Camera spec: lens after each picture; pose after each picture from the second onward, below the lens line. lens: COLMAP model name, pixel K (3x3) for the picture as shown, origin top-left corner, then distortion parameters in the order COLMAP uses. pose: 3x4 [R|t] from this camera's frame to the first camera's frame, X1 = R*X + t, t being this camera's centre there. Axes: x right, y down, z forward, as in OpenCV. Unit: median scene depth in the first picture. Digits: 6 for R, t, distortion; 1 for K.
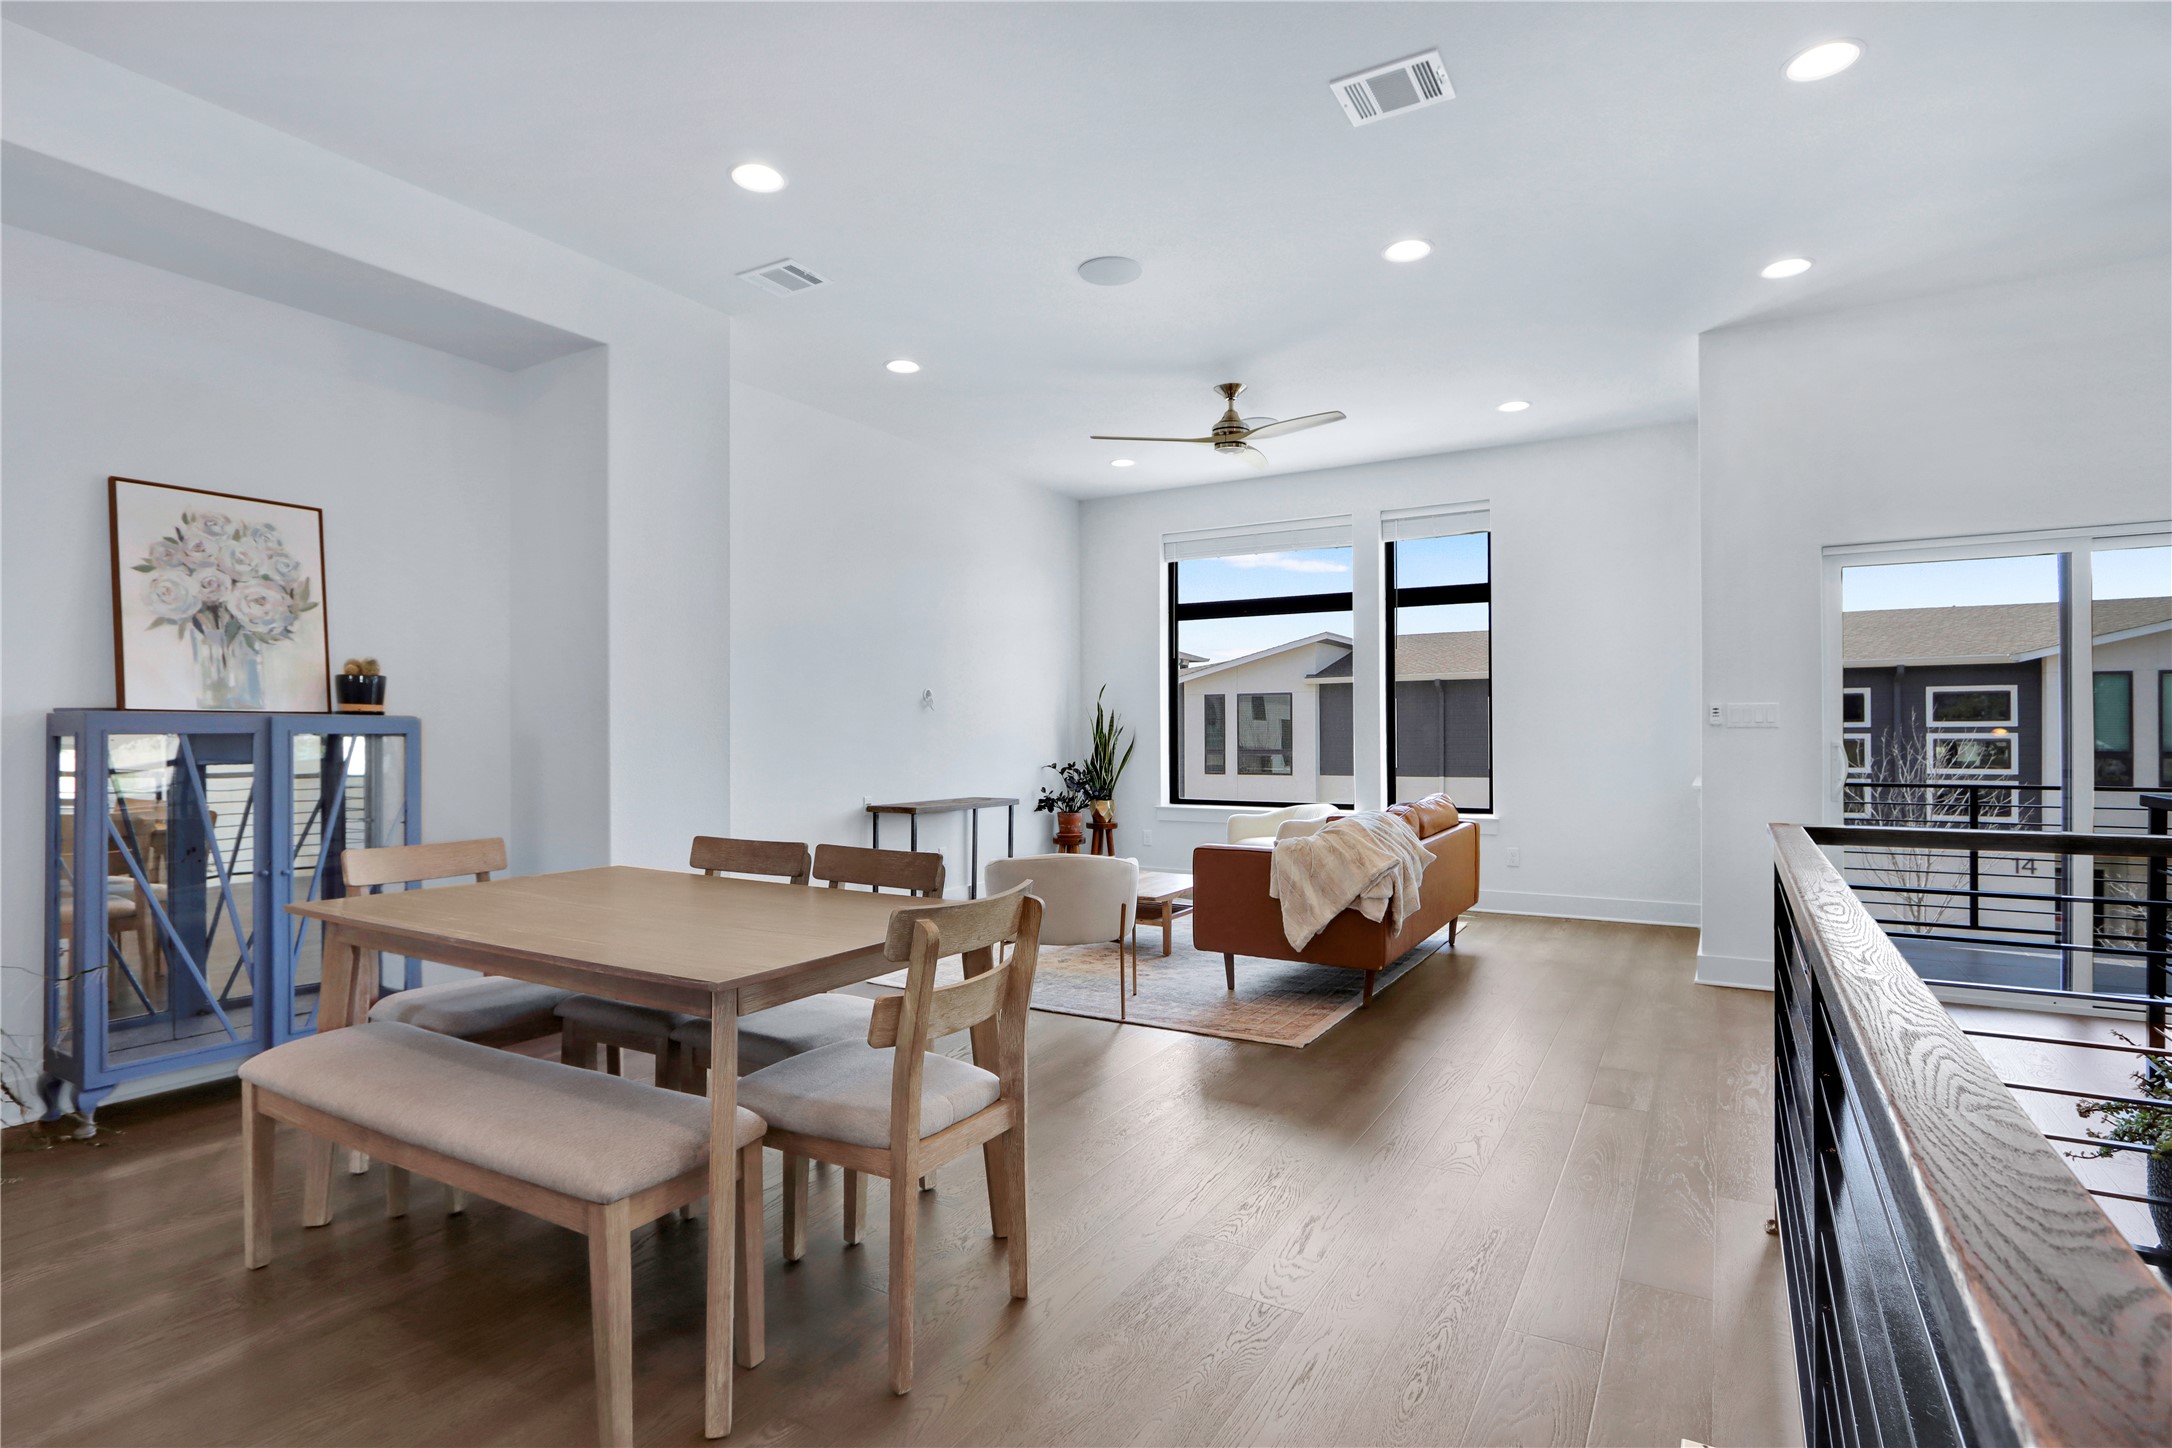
lens RADIAL K [[1089.6, 0, 1068.0], [0, 1089.6, 727.7], [0, 0, 1]] dist [-0.014290, 0.001621]
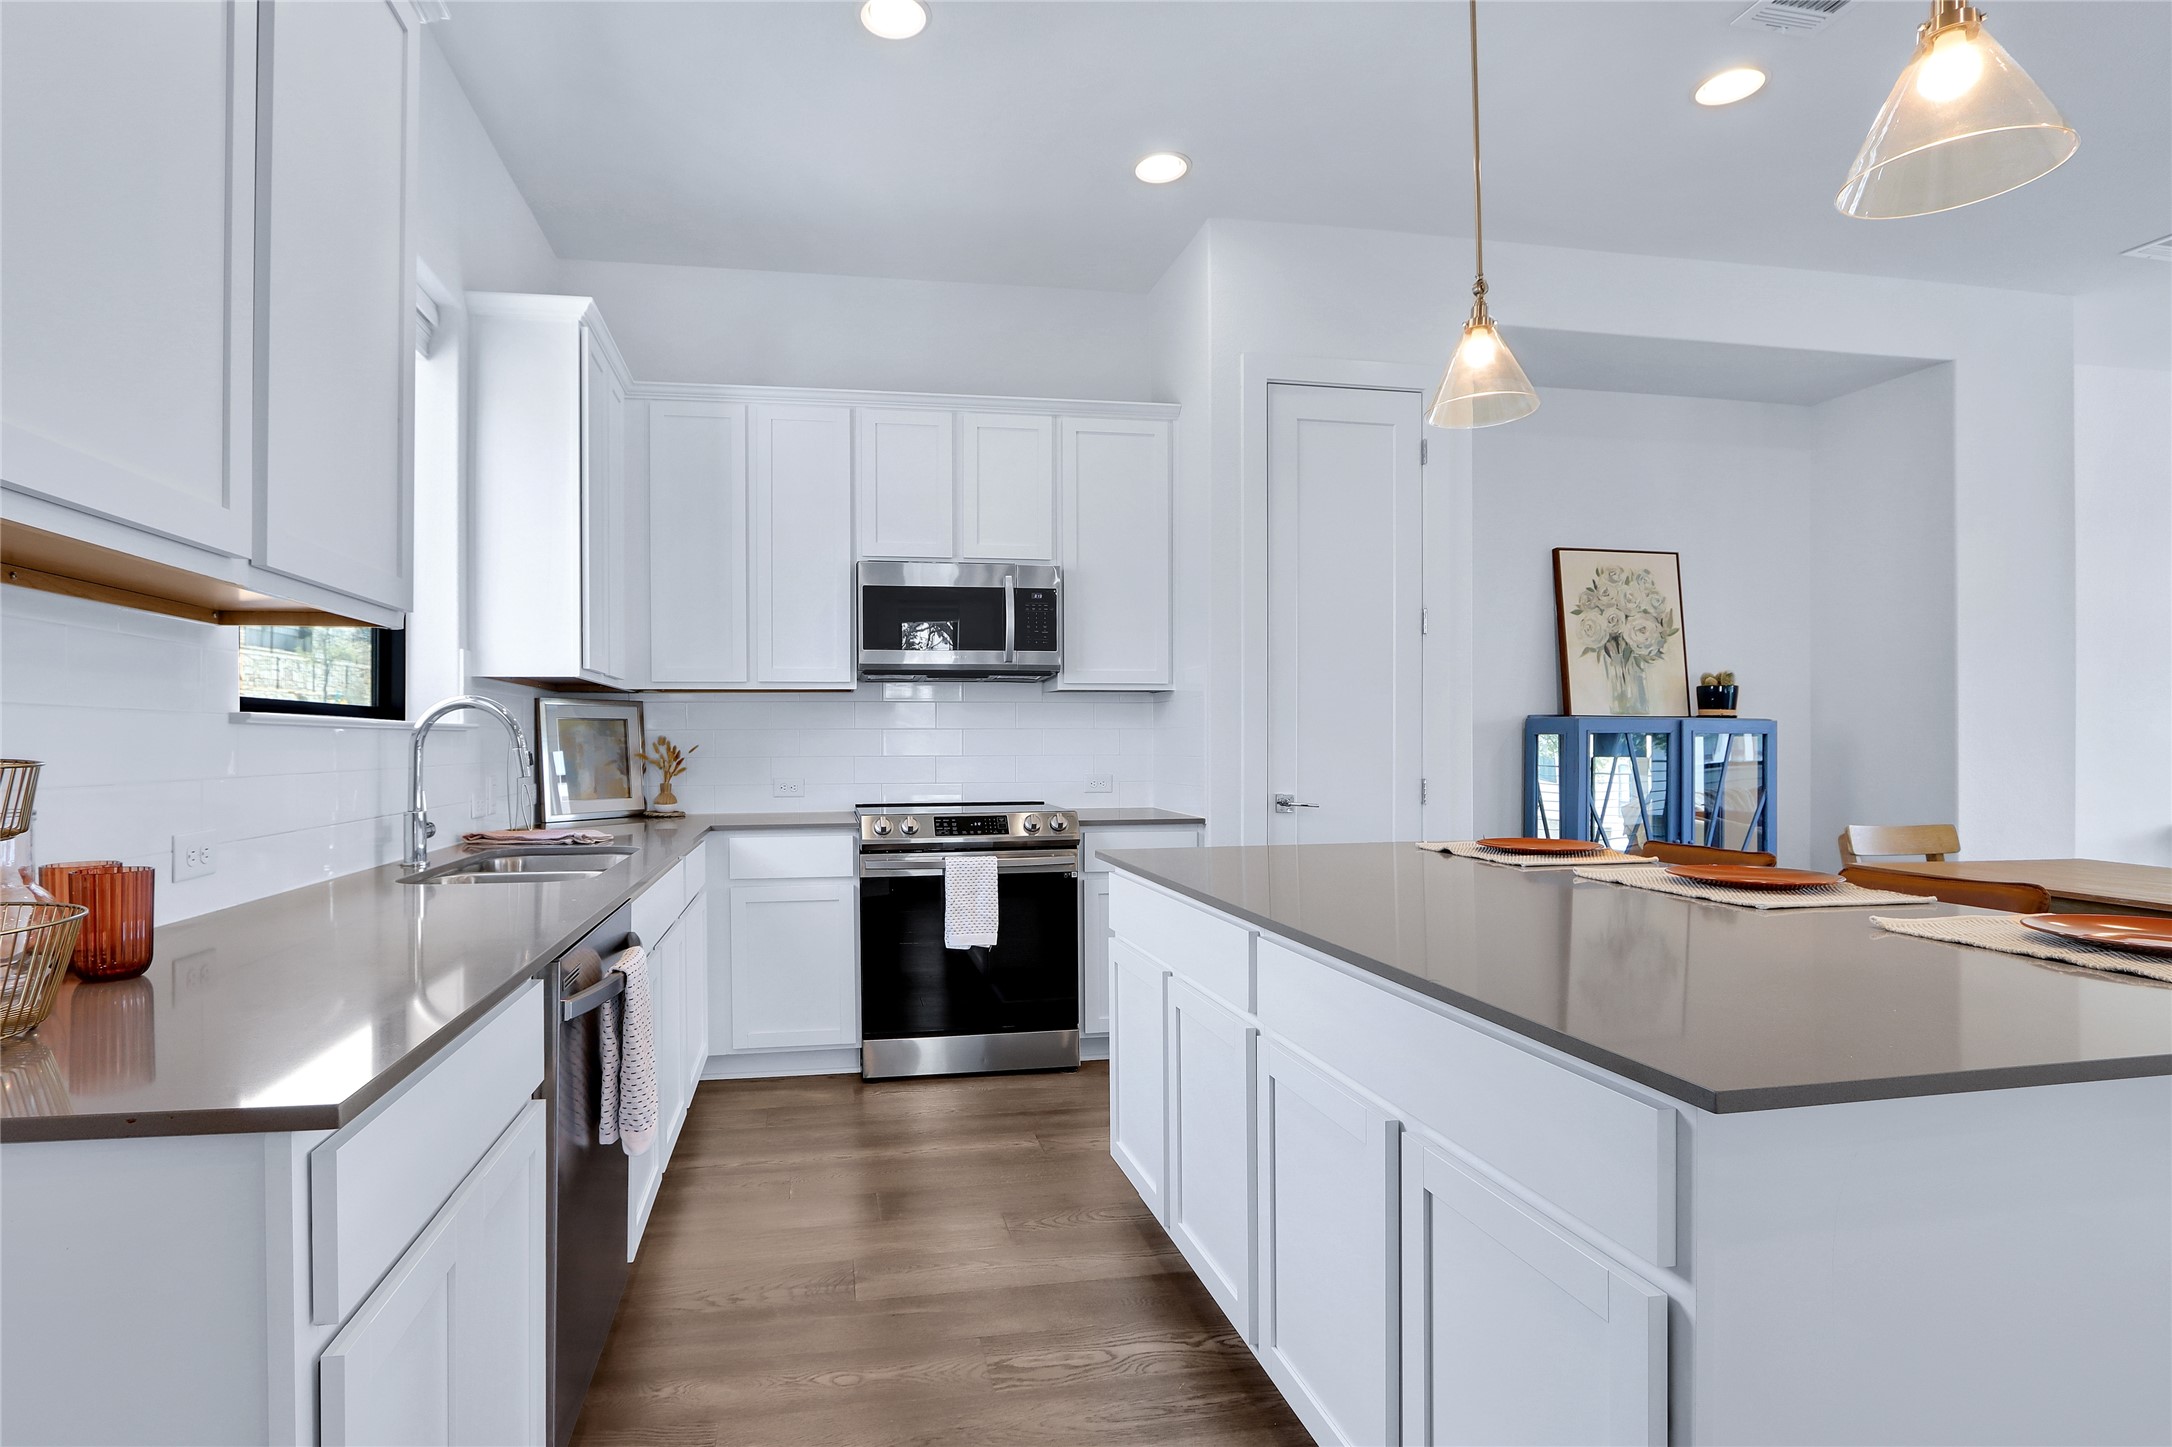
lens RADIAL K [[1088.6, 0, 1025.0], [0, 1088.6, 735.5], [0, 0, 1]] dist [-0.010301, -0.000332]
pose [[0.663928, -0.000411, -0.747797, -0.232760], [0.000393, 1.000000, -0.000201, 0.006291], [0.747797, -0.000160, 0.663928, -0.340494]]
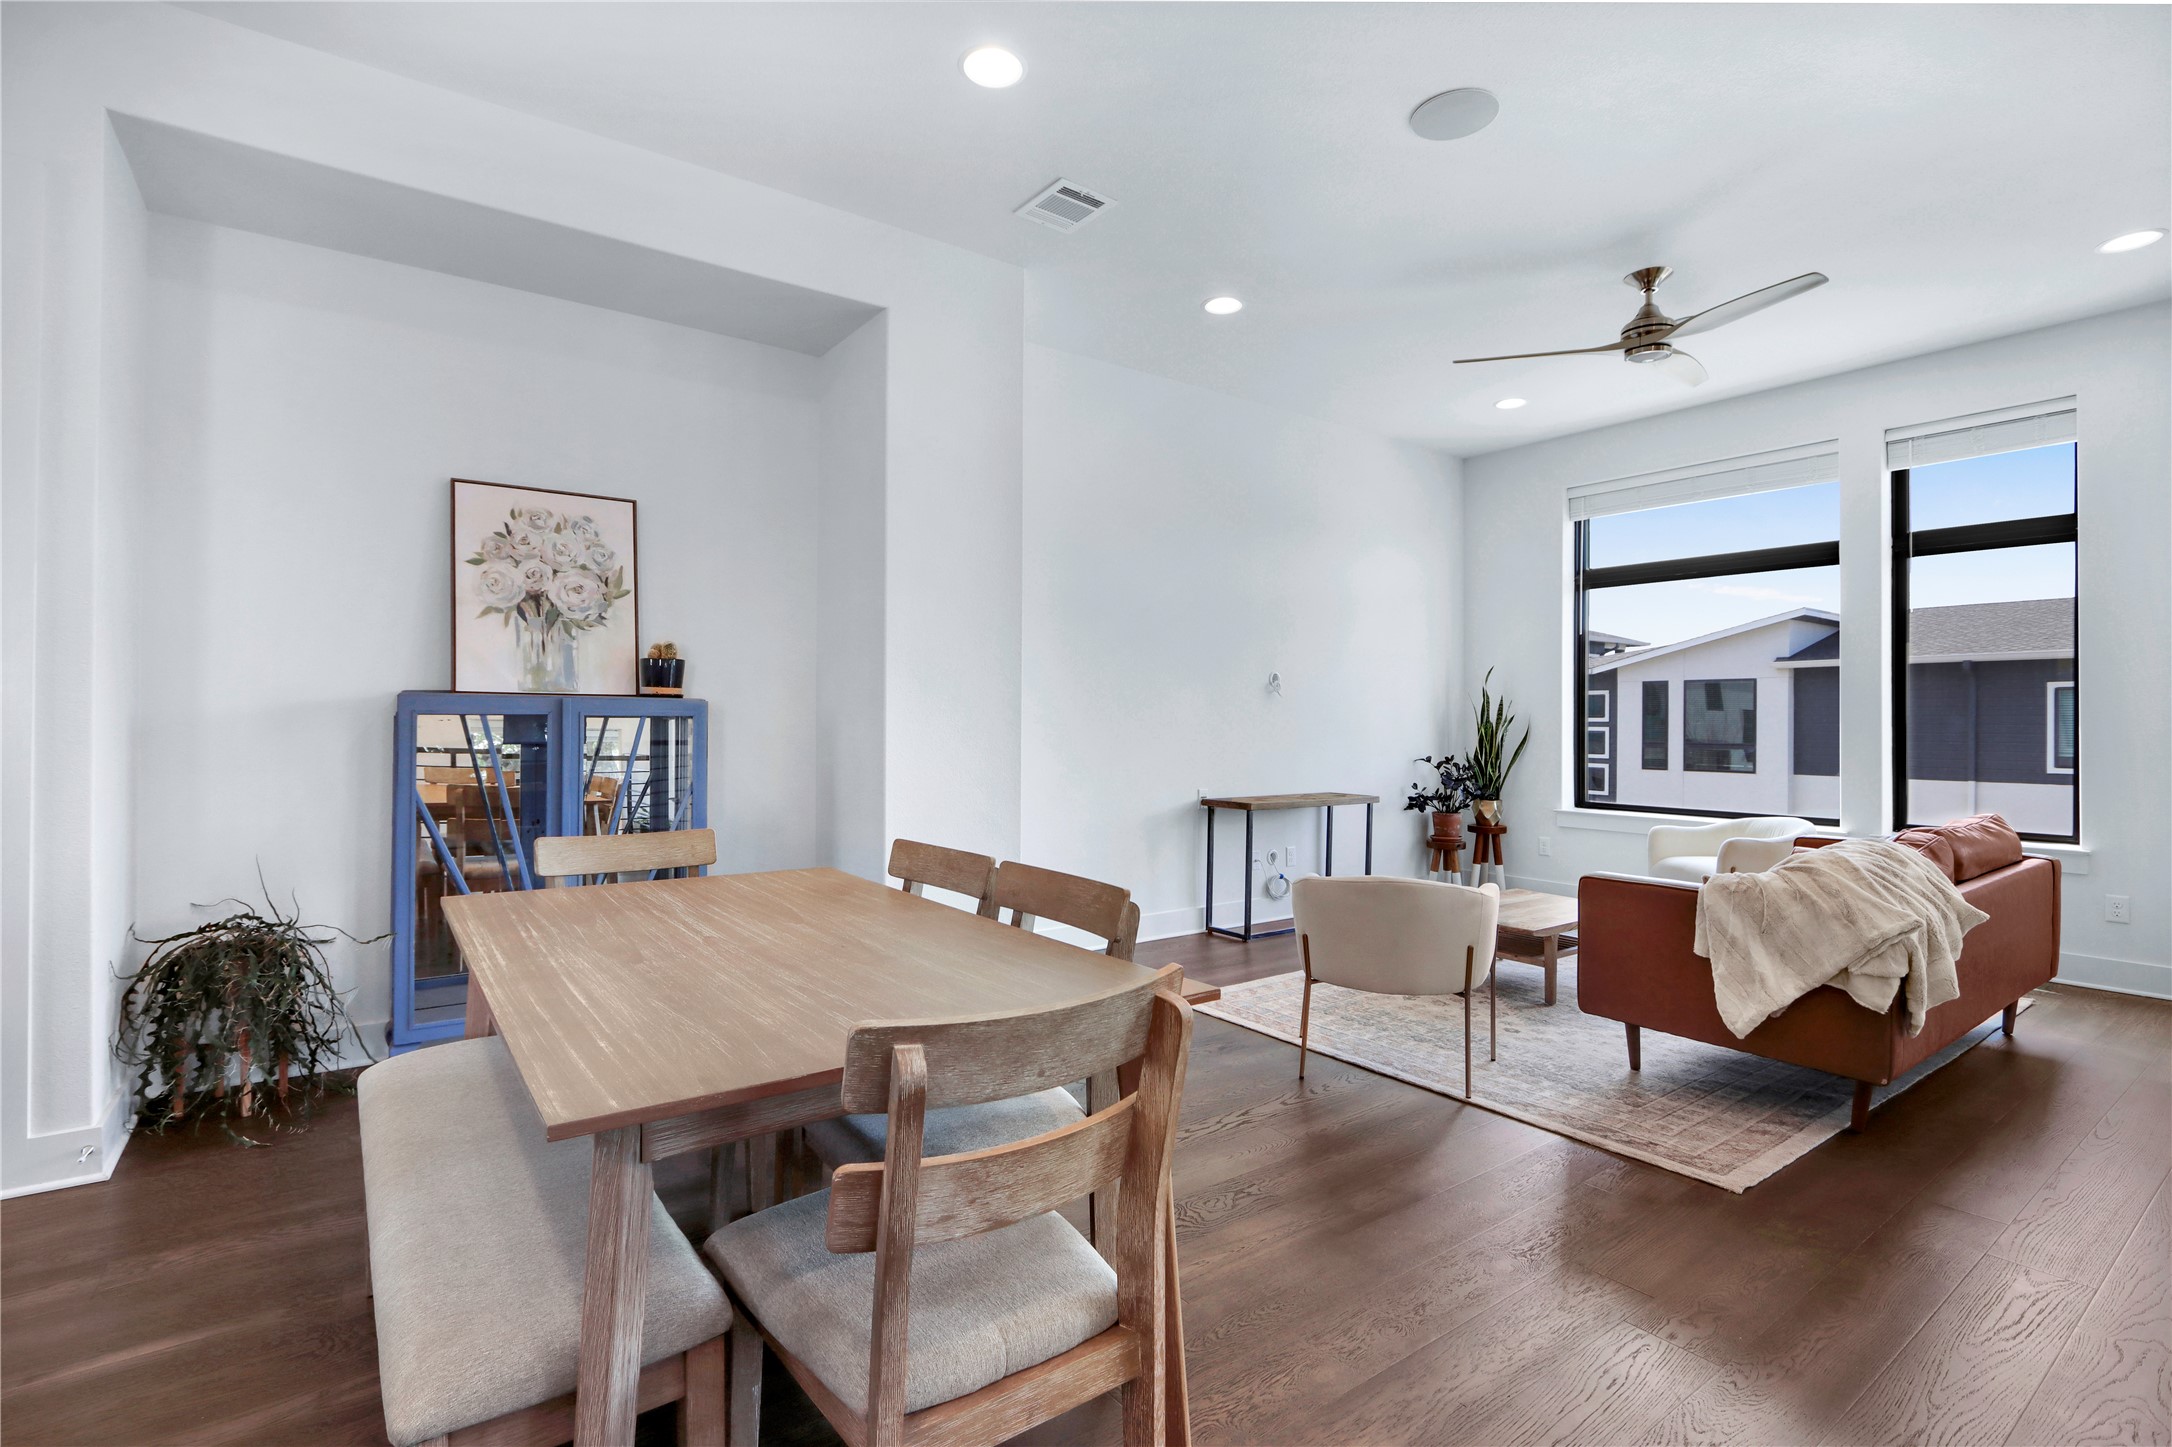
lens RADIAL K [[1014.6, 0, 1060.5], [0, 1014.6, 716.0], [0, 0, 1]] dist [-0.012153, 0.000789]
pose [[0.919892, 0.007053, -0.392108, 0.063551], [-0.006952, 0.999974, 0.001677, 0.001088], [0.392110, 0.001183, 0.919918, 0.236136]]
